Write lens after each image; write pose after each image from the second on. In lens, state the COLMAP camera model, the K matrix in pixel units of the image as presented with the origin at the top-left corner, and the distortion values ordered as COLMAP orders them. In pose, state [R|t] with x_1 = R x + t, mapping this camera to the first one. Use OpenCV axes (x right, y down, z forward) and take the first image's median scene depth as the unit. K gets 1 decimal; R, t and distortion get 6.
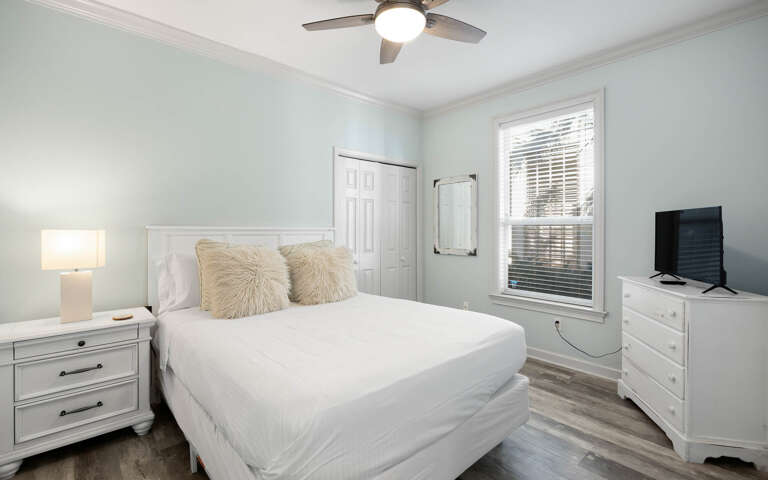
lens RADIAL K [[348.1, 0, 384.0], [0, 348.1, 240.0], [0, 0, 1]] dist [-0.000410, -0.000037]
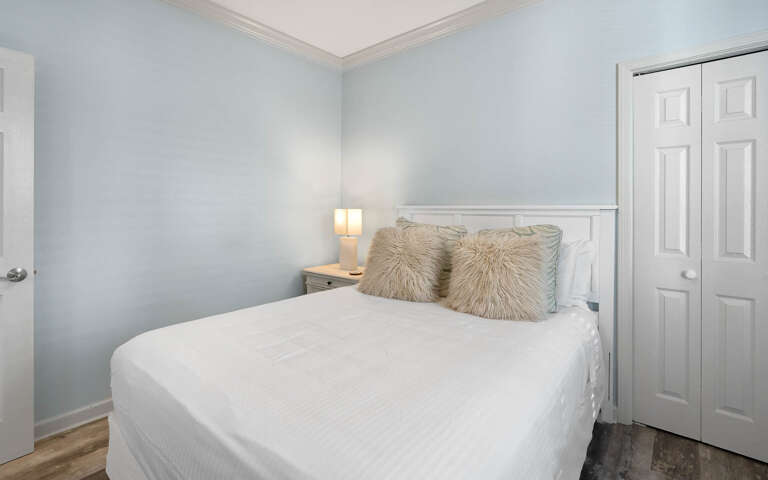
lens RADIAL K [[356.7, 0, 385.5], [0, 356.7, 212.2], [0, 0, 1]] dist [-0.001499, -0.000280]
pose [[0.138927, 0.007980, -0.990270, 0.534953], [-0.024280, 0.999694, 0.004649, -0.022102], [0.990005, 0.023398, 0.139079, 0.748343]]
